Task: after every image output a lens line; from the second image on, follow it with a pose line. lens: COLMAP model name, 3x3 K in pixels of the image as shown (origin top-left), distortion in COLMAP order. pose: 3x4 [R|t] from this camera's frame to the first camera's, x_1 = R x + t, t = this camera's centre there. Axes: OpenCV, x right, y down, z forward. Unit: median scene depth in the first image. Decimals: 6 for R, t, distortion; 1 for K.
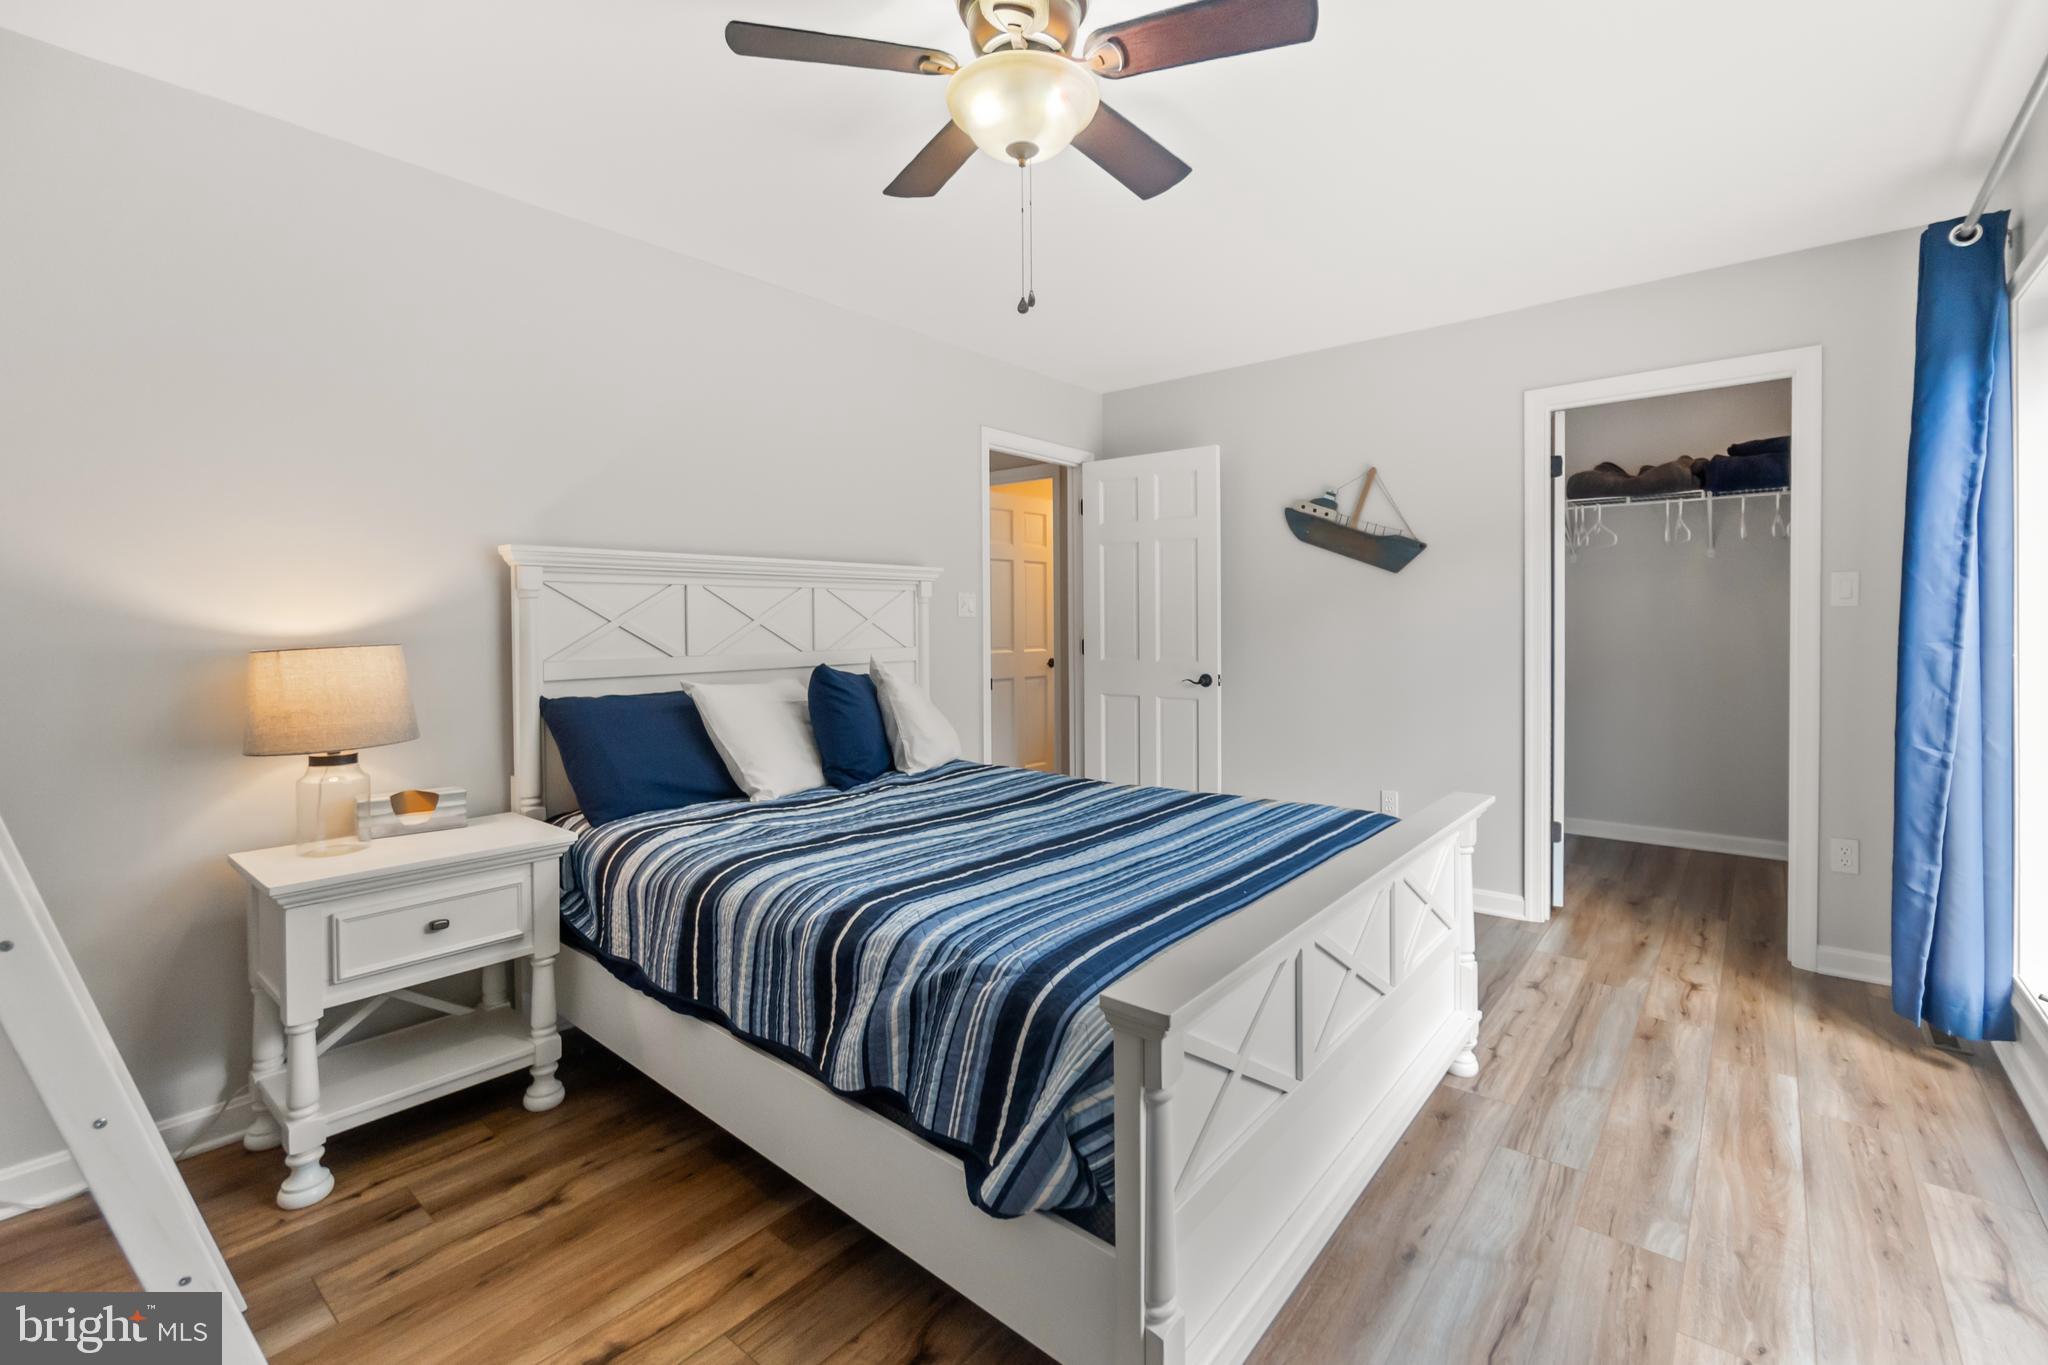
lens RADIAL K [[890.9, 0, 1014.8], [0, 890.9, 650.0], [0, 0, 1]] dist [-0.001002, -0.000296]
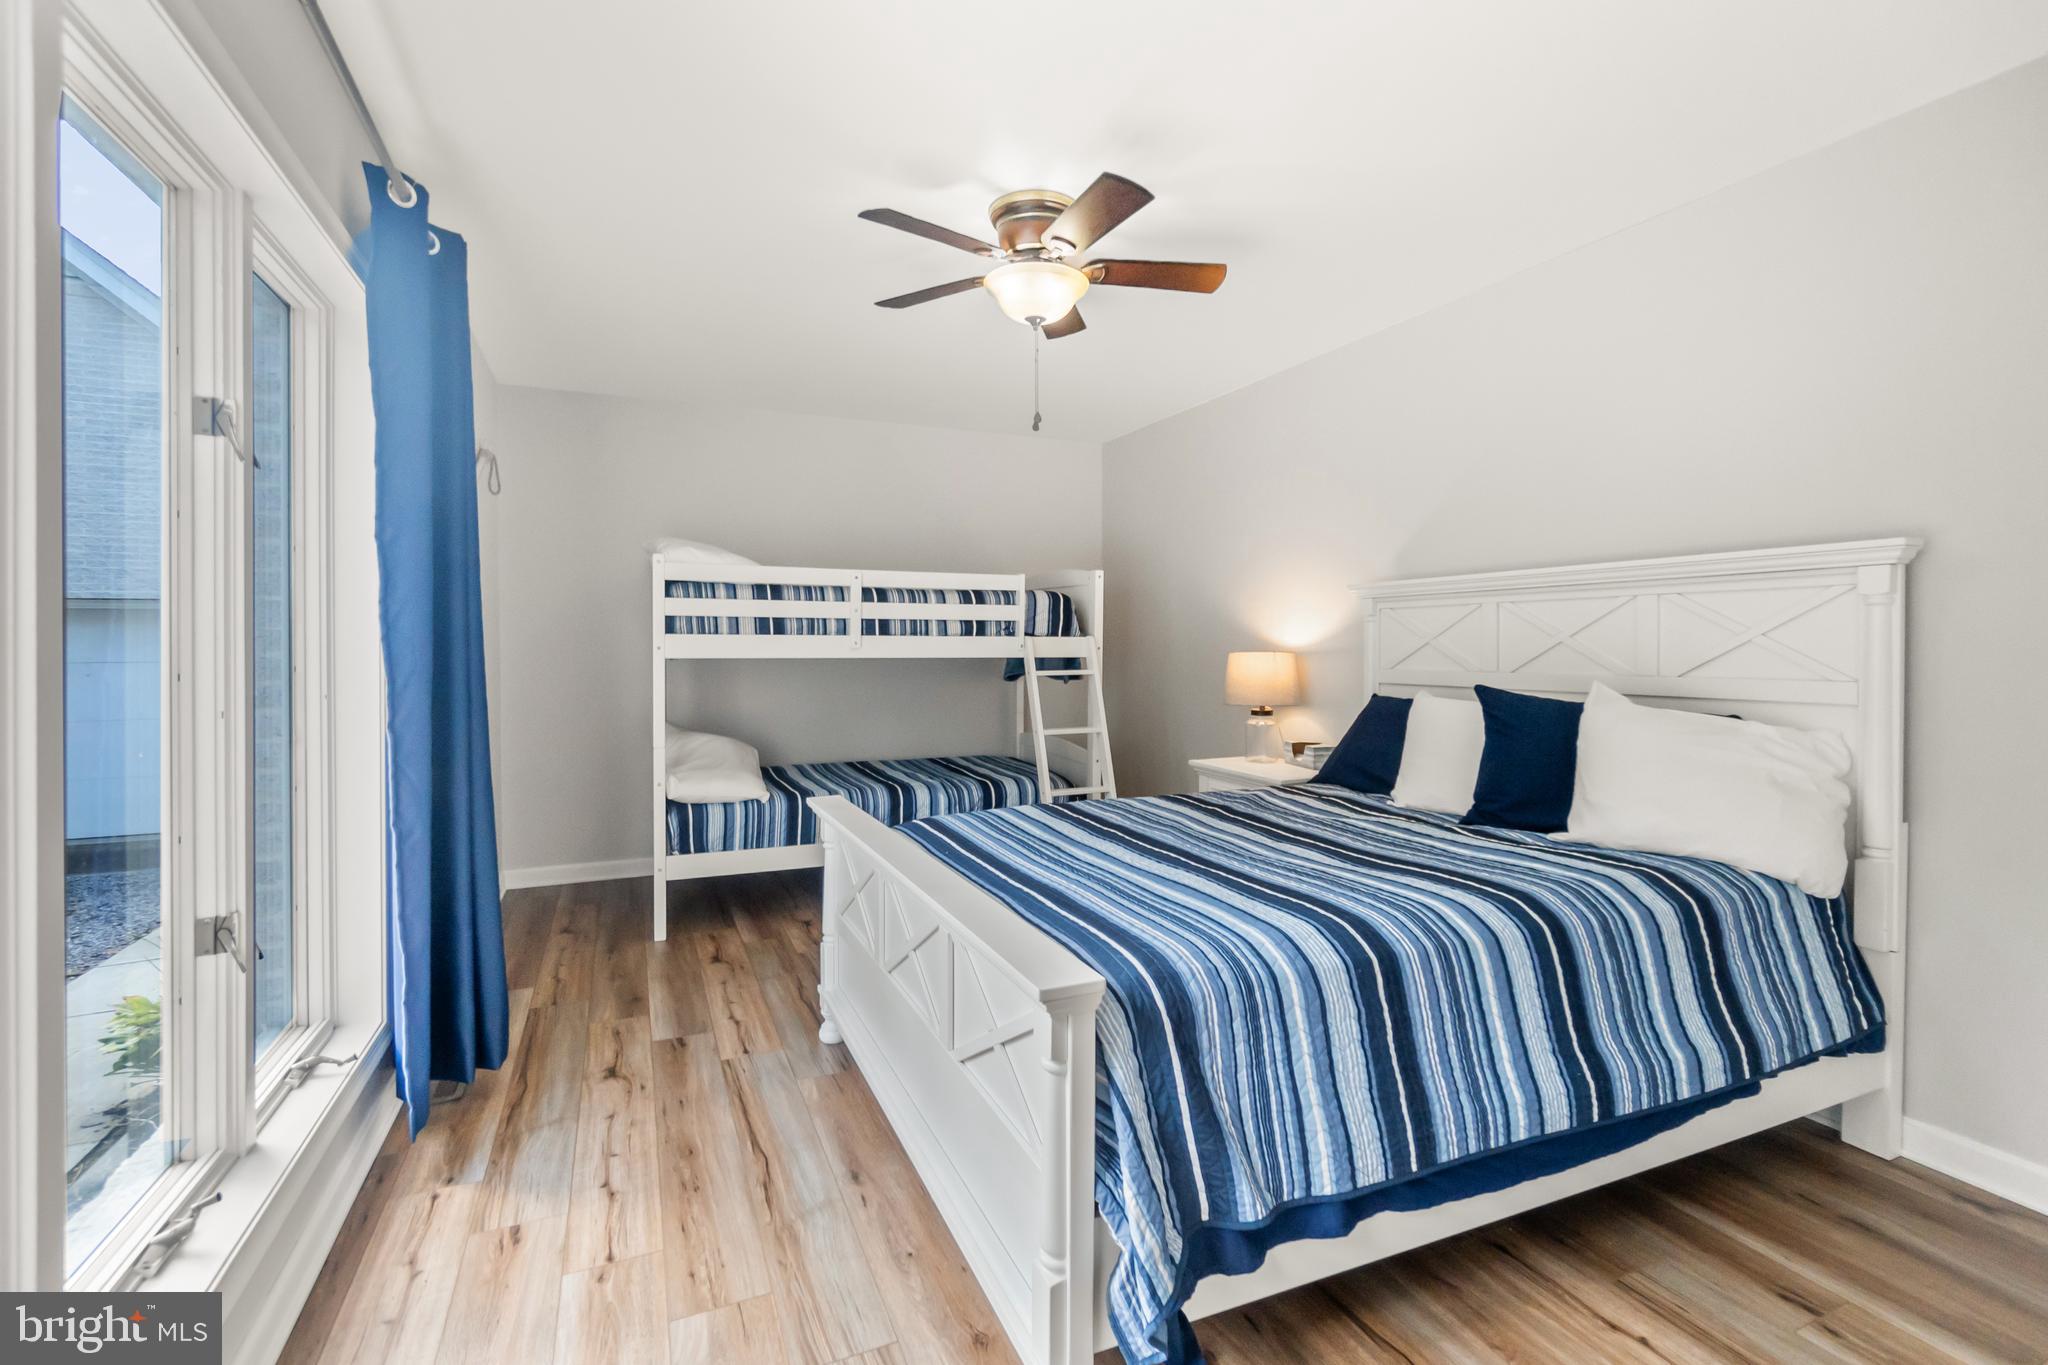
lens RADIAL K [[890.9, 0, 1014.8], [0, 890.9, 650.0], [0, 0, 1]] dist [-0.001002, -0.000296]
pose [[-0.440900, 0.009685, -0.897504, 1.365764], [-0.026728, 0.999357, 0.023914, -0.047366], [0.897158, 0.034533, -0.440357, 1.642371]]
